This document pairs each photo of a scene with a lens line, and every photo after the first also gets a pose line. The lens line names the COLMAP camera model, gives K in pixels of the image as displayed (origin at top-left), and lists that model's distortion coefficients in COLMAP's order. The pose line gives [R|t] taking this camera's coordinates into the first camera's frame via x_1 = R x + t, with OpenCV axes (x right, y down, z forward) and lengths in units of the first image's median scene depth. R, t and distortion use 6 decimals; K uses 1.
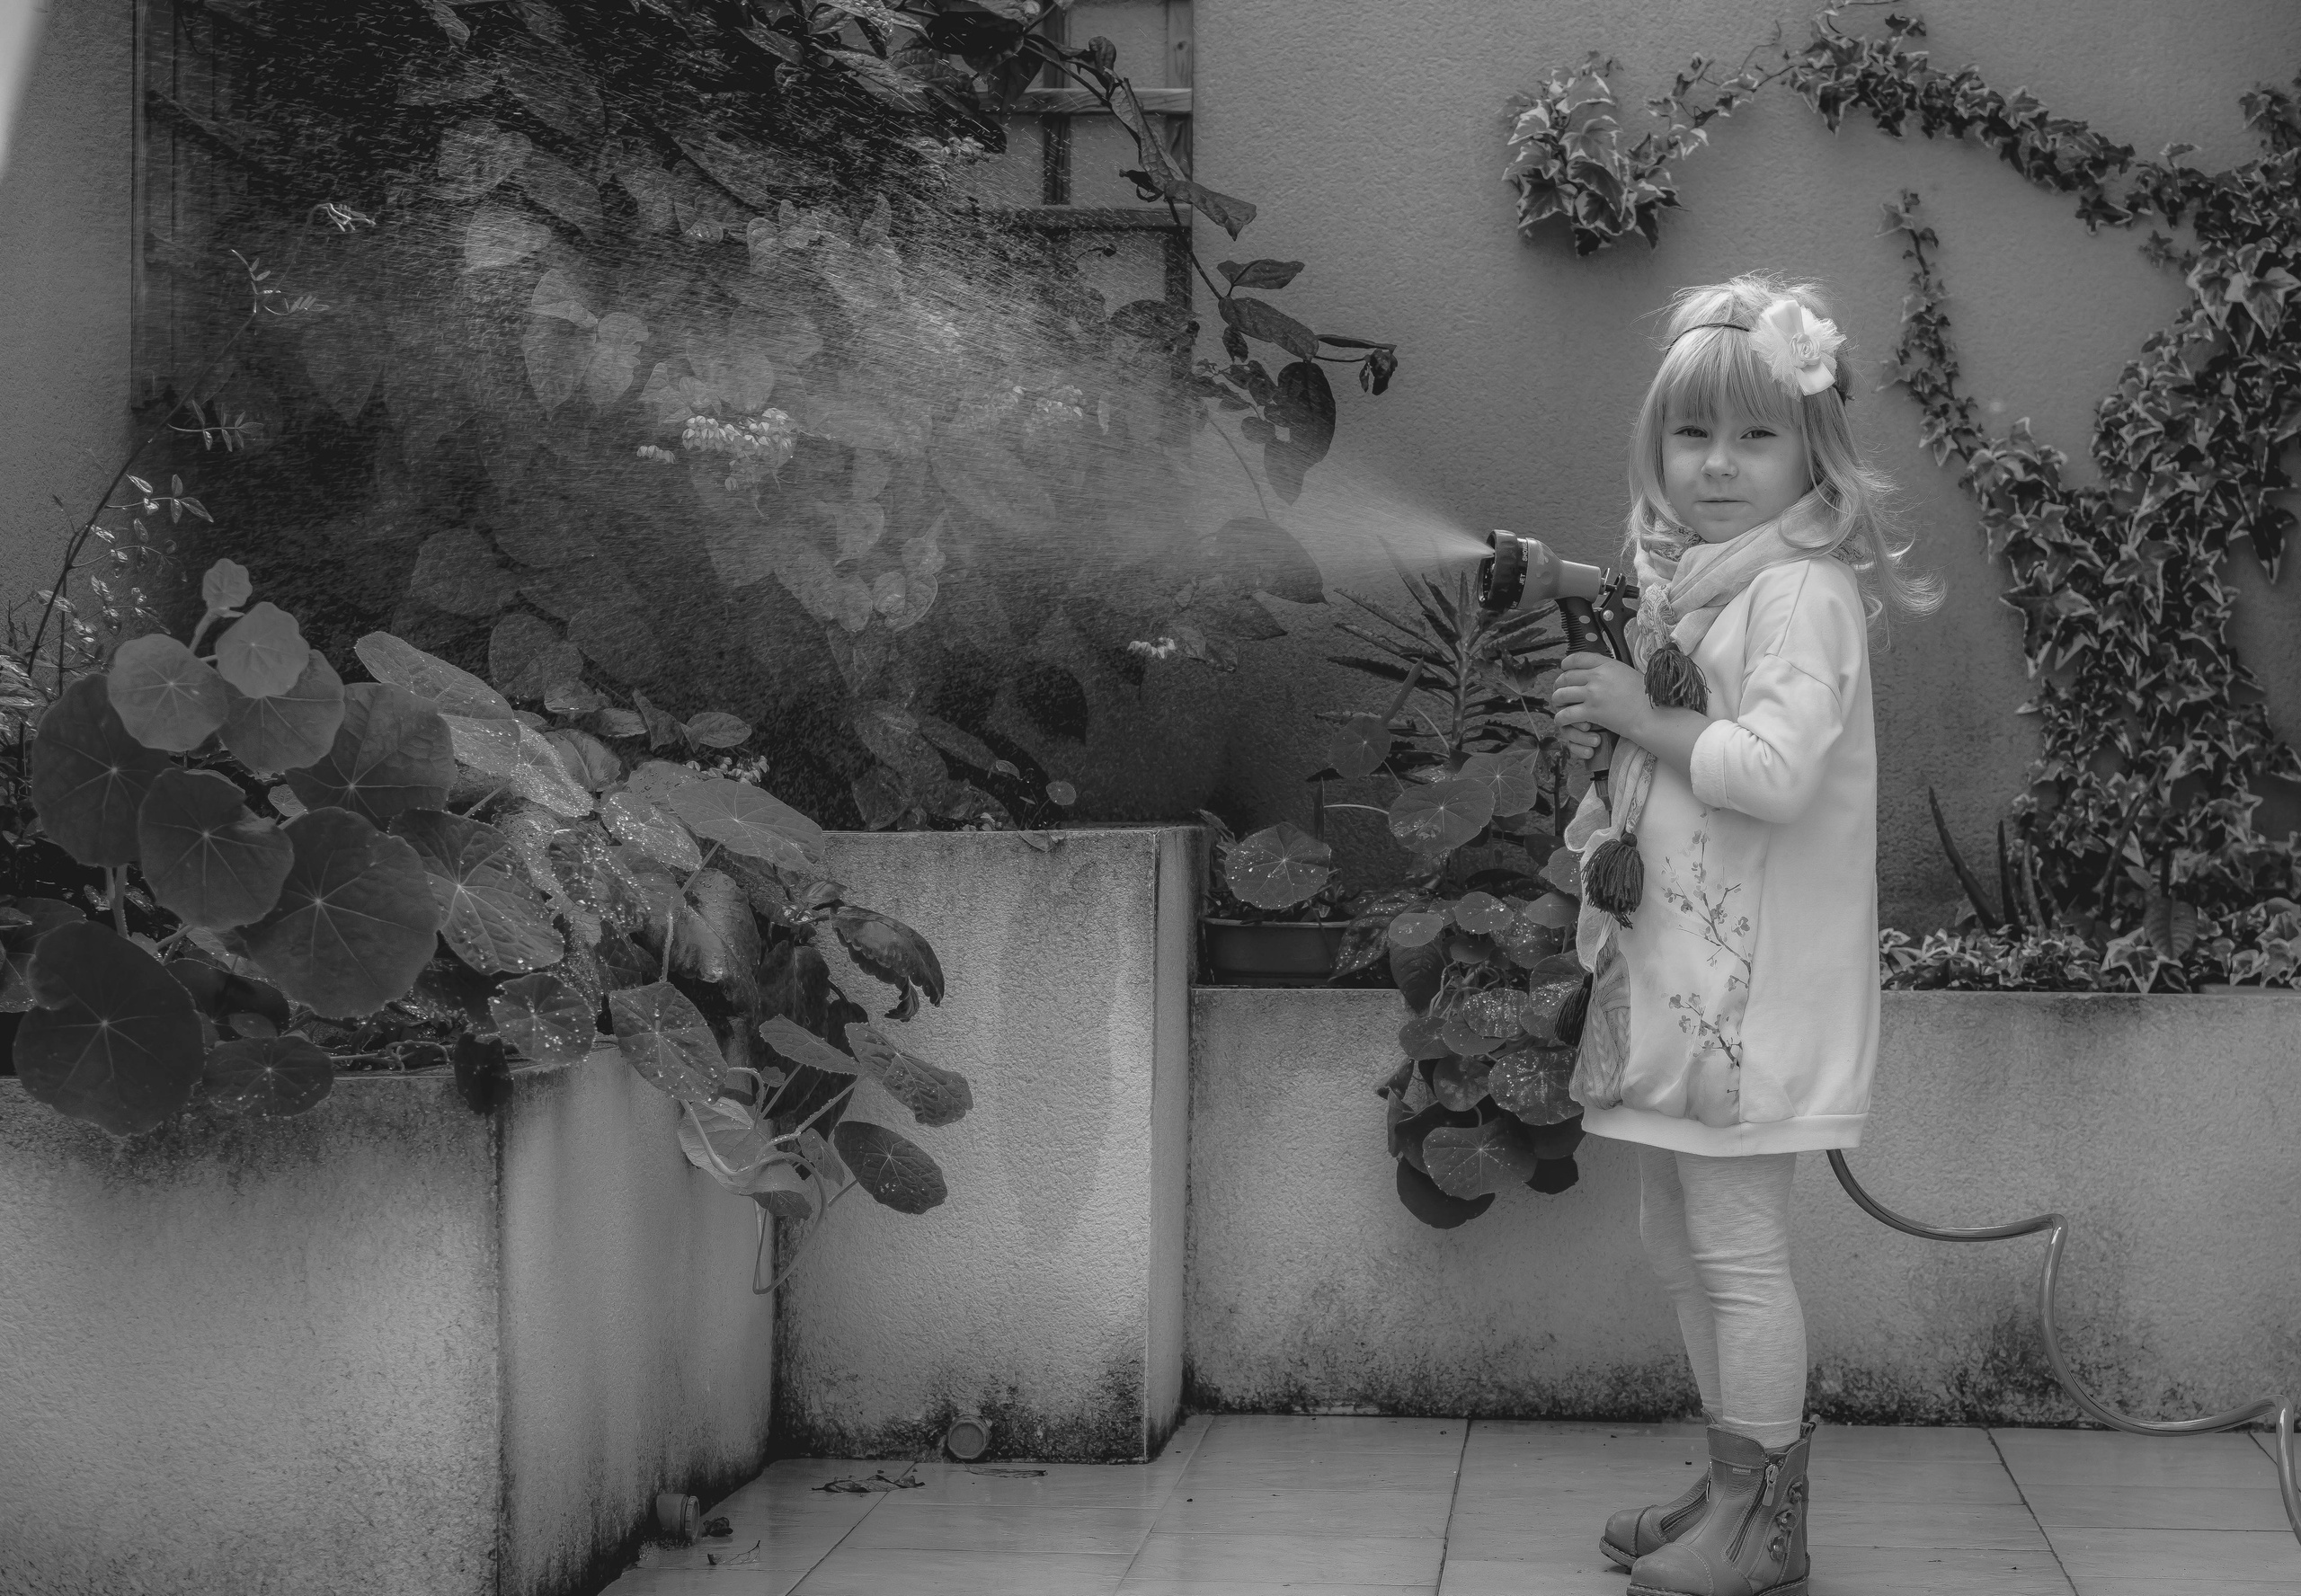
lens RADIAL K [[5009.6, 0, 1146.9], [0, 5009.6, 842.9], [0, 0, 1]] dist [0.079977, 0.000000]
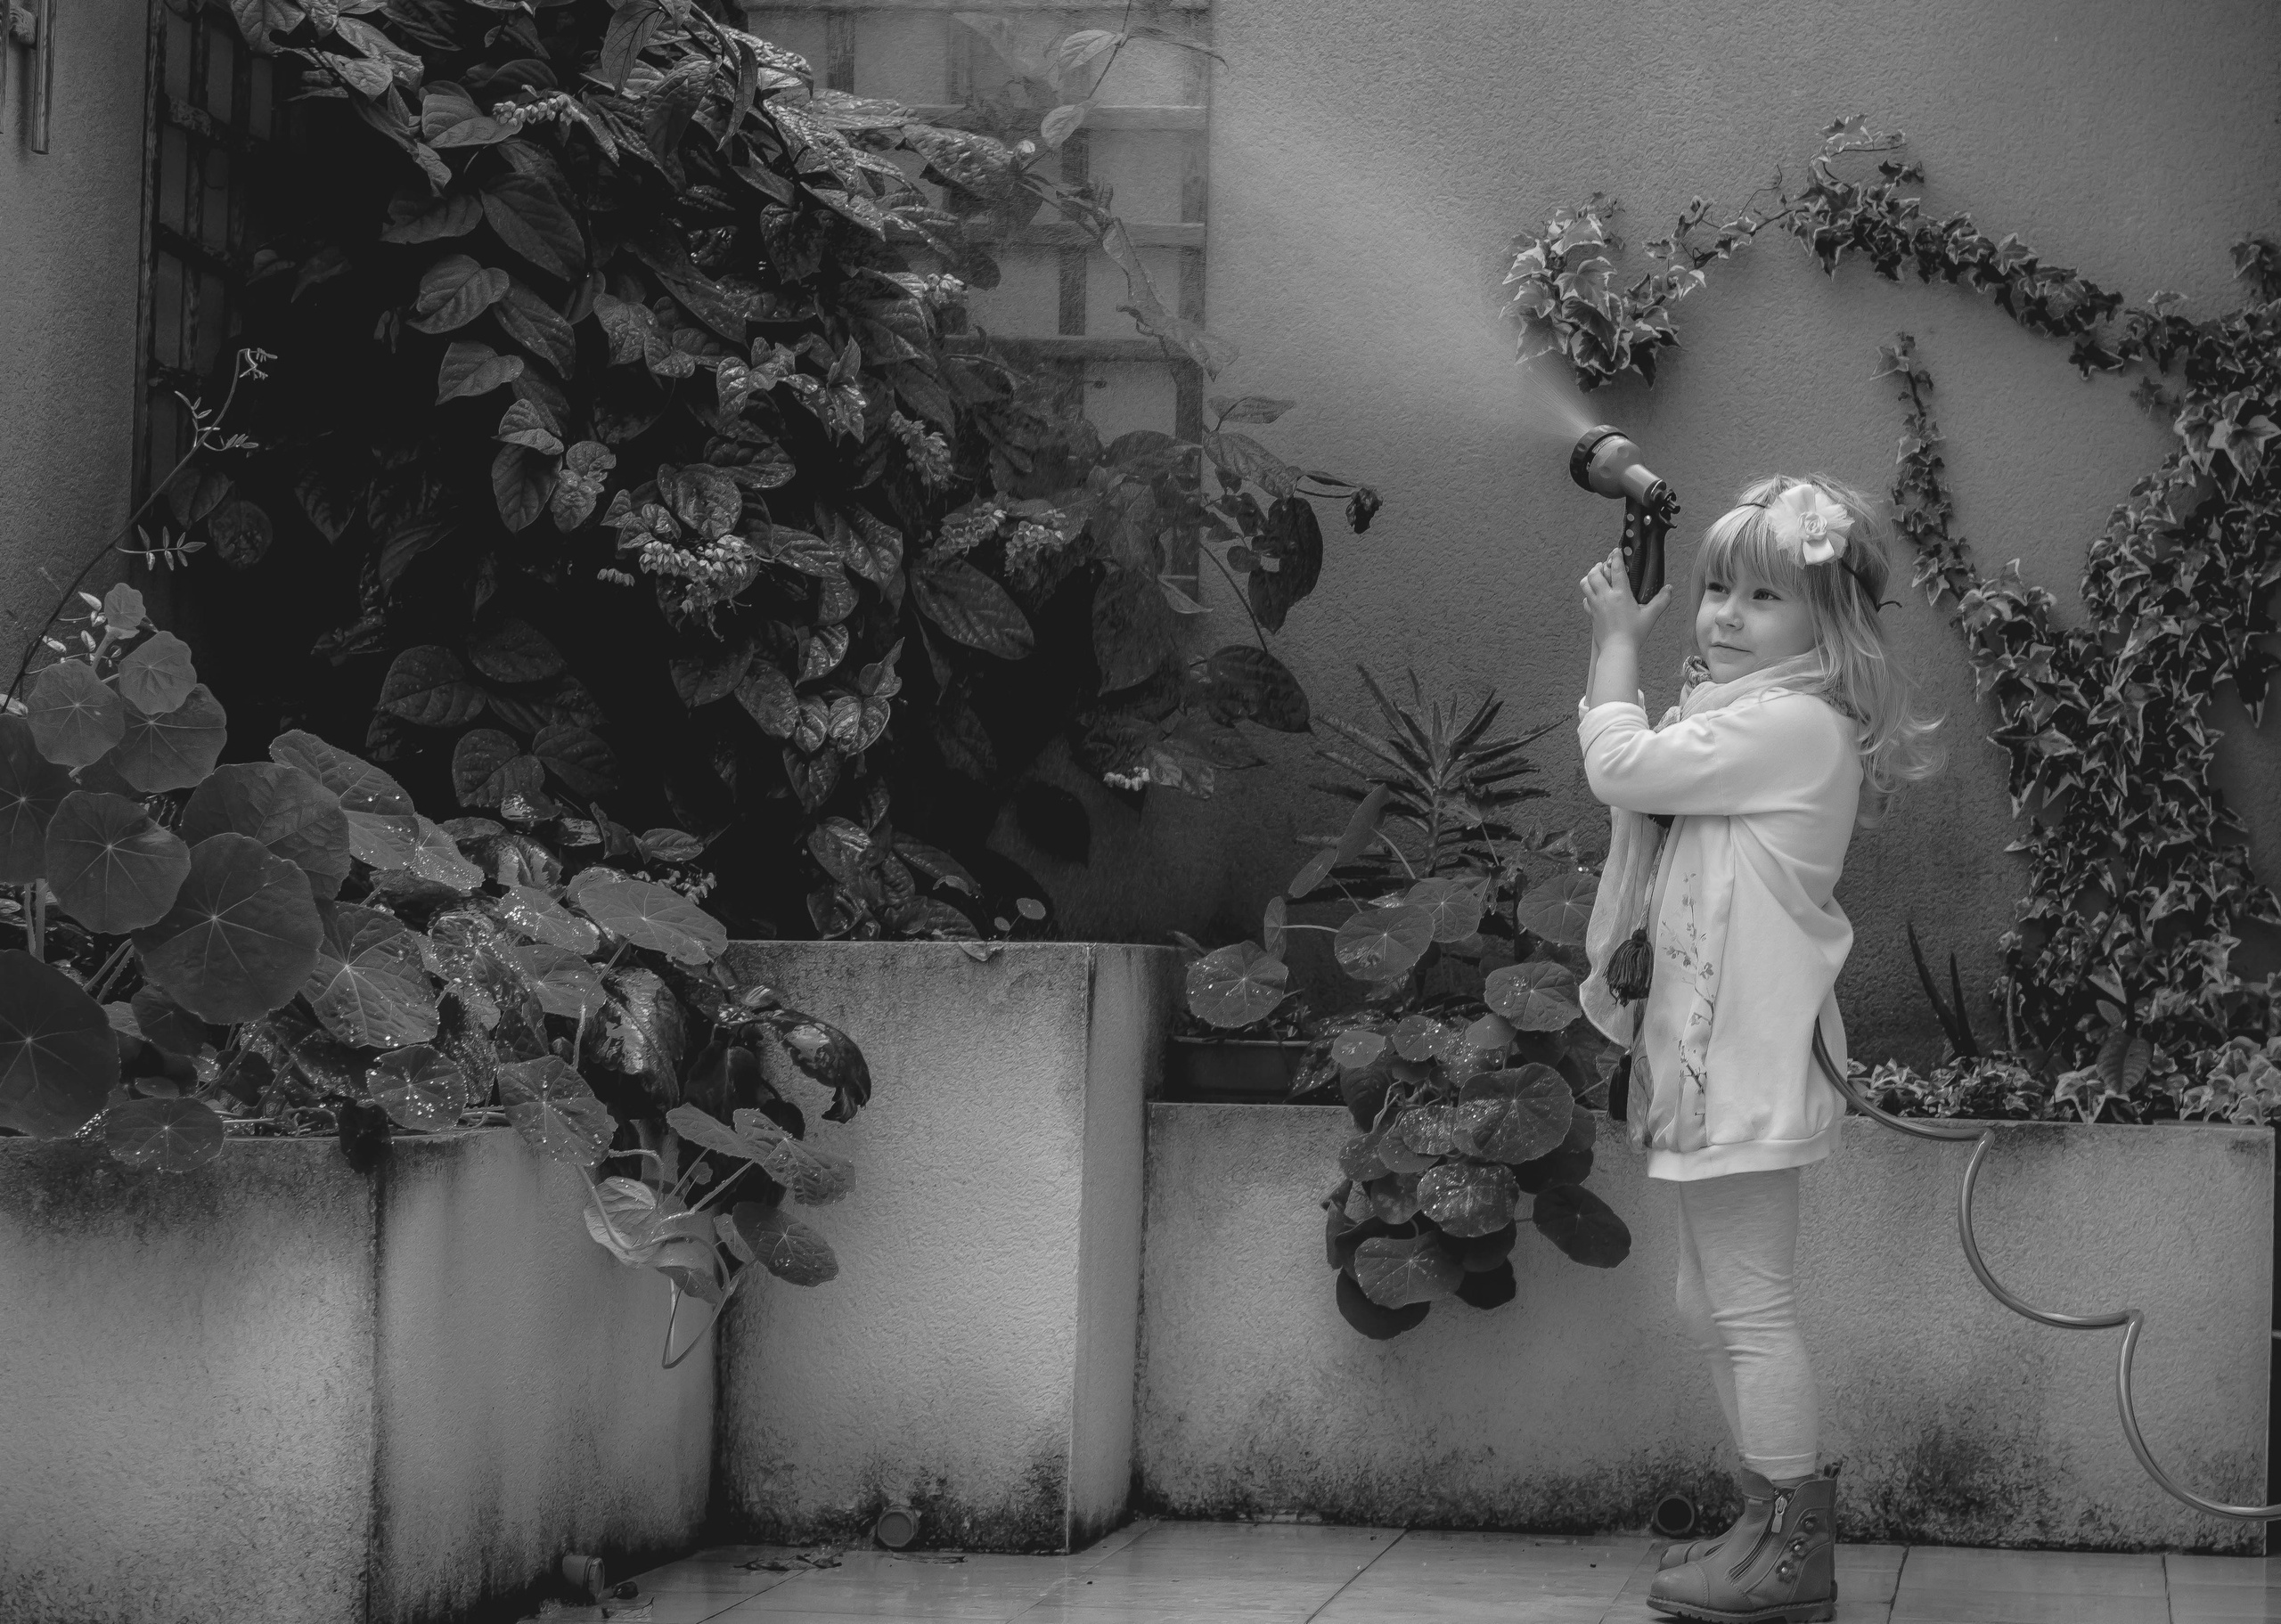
lens RADIAL K [[5800.9, 0, 1241.4], [0, 5800.9, 797.7], [0, 0, 1]] dist [0.031720, 0.000000]
pose [[0.998485, 0.015582, -0.052781, 0.086173], [-0.017658, 0.999079, -0.039106, 0.012310], [0.052123, 0.039979, 0.997840, -0.179716]]
